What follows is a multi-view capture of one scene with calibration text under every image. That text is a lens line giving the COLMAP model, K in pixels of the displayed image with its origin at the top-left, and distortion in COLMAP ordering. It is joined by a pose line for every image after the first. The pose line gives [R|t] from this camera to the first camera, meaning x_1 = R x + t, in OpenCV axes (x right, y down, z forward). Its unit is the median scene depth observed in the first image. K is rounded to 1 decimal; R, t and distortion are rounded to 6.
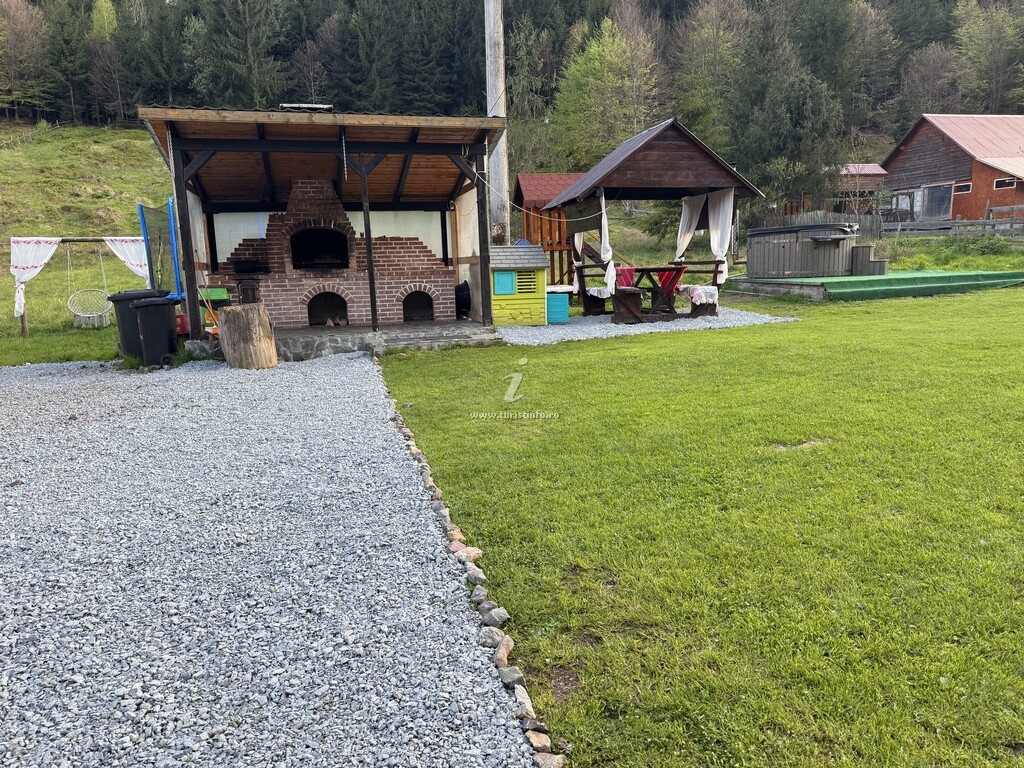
lens RADIAL K [[719.0, 0, 529.9], [0, 719.0, 394.3], [0, 0, 1]] dist [0.047557, -0.053542]
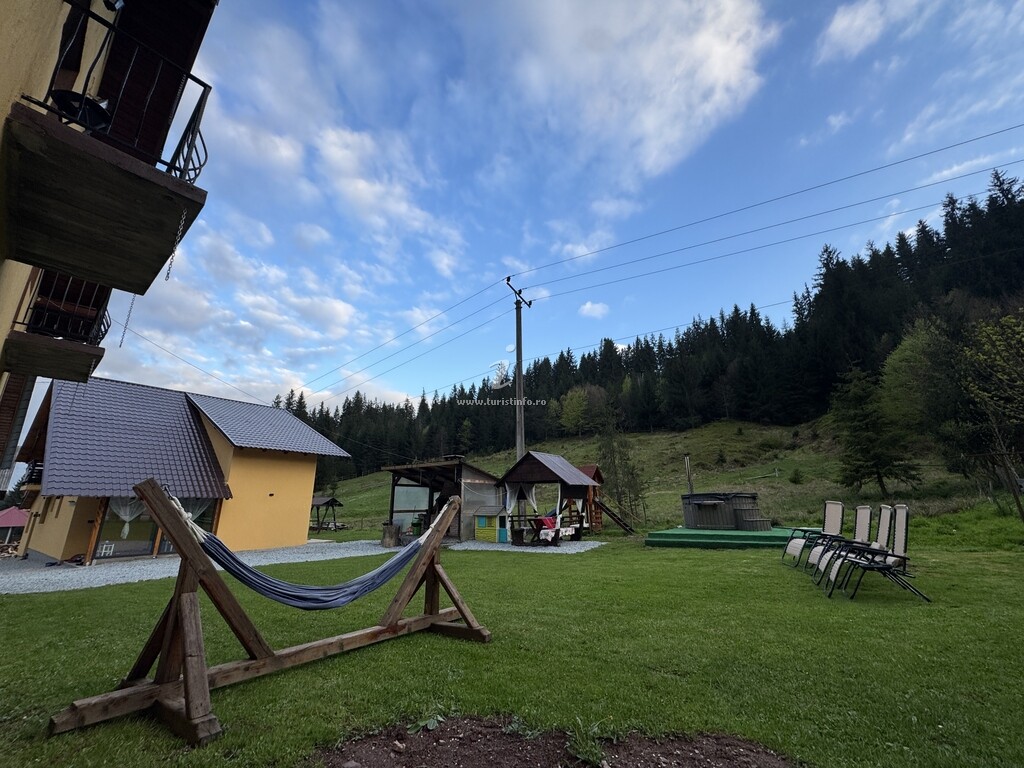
lens RADIAL K [[421.1, 0, 514.1], [0, 421.1, 378.0], [0, 0, 1]] dist [-0.000530, 0.000248]
pose [[0.617518, -0.202825, -0.759956, 1.092595], [-0.147957, 0.918980, -0.365493, -0.091781], [0.772516, 0.338140, 0.537477, 0.153087]]
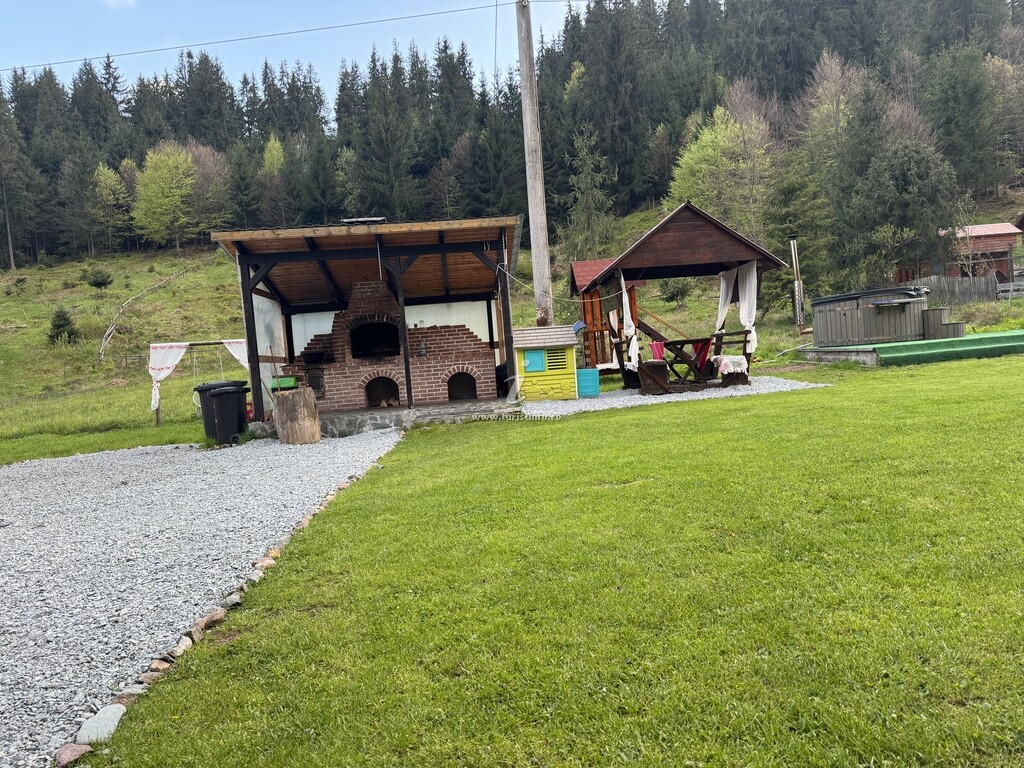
lens RADIAL K [[719.0, 0, 527.5], [0, 719.0, 400.4], [0, 0, 1]] dist [0.047557, -0.053542]
pose [[0.979752, -0.034801, -0.197168, 0.150845], [0.012946, 0.993729, -0.111066, 0.020511], [0.199797, 0.106265, 0.974058, -0.041033]]
